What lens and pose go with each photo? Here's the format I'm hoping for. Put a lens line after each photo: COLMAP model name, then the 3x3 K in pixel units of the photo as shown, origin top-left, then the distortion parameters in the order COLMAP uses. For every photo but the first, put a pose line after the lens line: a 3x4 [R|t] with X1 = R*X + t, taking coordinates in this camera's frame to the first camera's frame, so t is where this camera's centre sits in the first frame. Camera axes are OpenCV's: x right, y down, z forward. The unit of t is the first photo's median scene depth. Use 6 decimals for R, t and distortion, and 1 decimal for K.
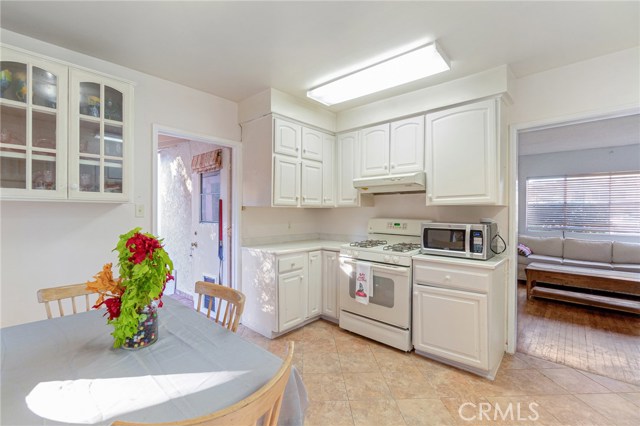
lens RADIAL K [[281.6, 0, 309.9], [0, 281.6, 212.7], [0, 0, 1]] dist [-0.007733, 0.001506]
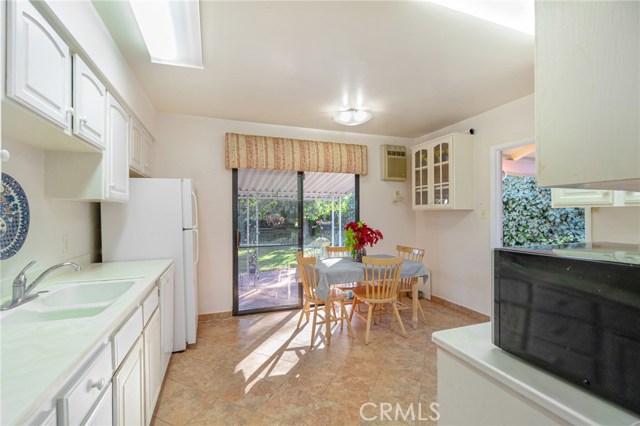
lens RADIAL K [[273.0, 0, 317.3], [0, 273.0, 213.8], [0, 0, 1]] dist [0.001392, 0.000006]
pose [[-0.449268, -0.003279, -0.893391, 1.134085], [-0.002089, 0.999994, -0.002620, -0.001881], [0.893395, 0.000689, -0.449272, 1.041851]]
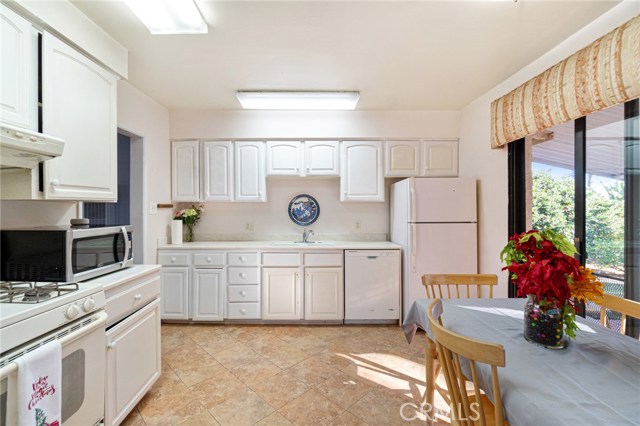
lens RADIAL K [[281.6, 0, 314.8], [0, 281.6, 210.8], [0, 0, 1]] dist [-0.007733, 0.001506]
pose [[-0.692793, -0.006216, 0.721110, -0.429483], [0.001919, 0.999943, 0.010464, -0.010903], [-0.721134, 0.008633, -0.692742, 1.300914]]
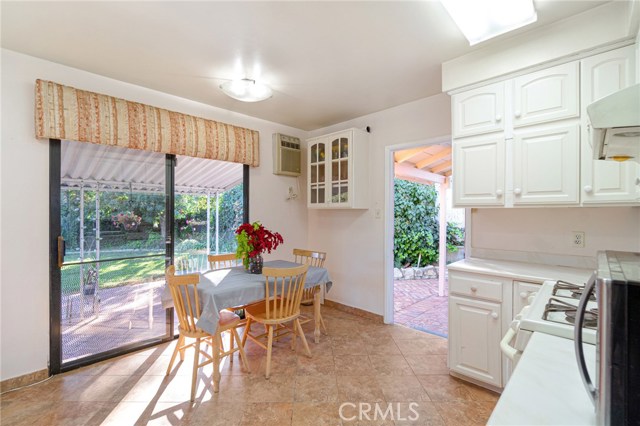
lens RADIAL K [[281.6, 0, 313.8], [0, 281.6, 212.5], [0, 0, 1]] dist [-0.007733, 0.001506]
pose [[-0.026379, -0.002798, -0.999648, 0.914965], [-0.006769, 0.999974, -0.002620, -0.006913], [0.999629, 0.006698, -0.026397, 0.862677]]
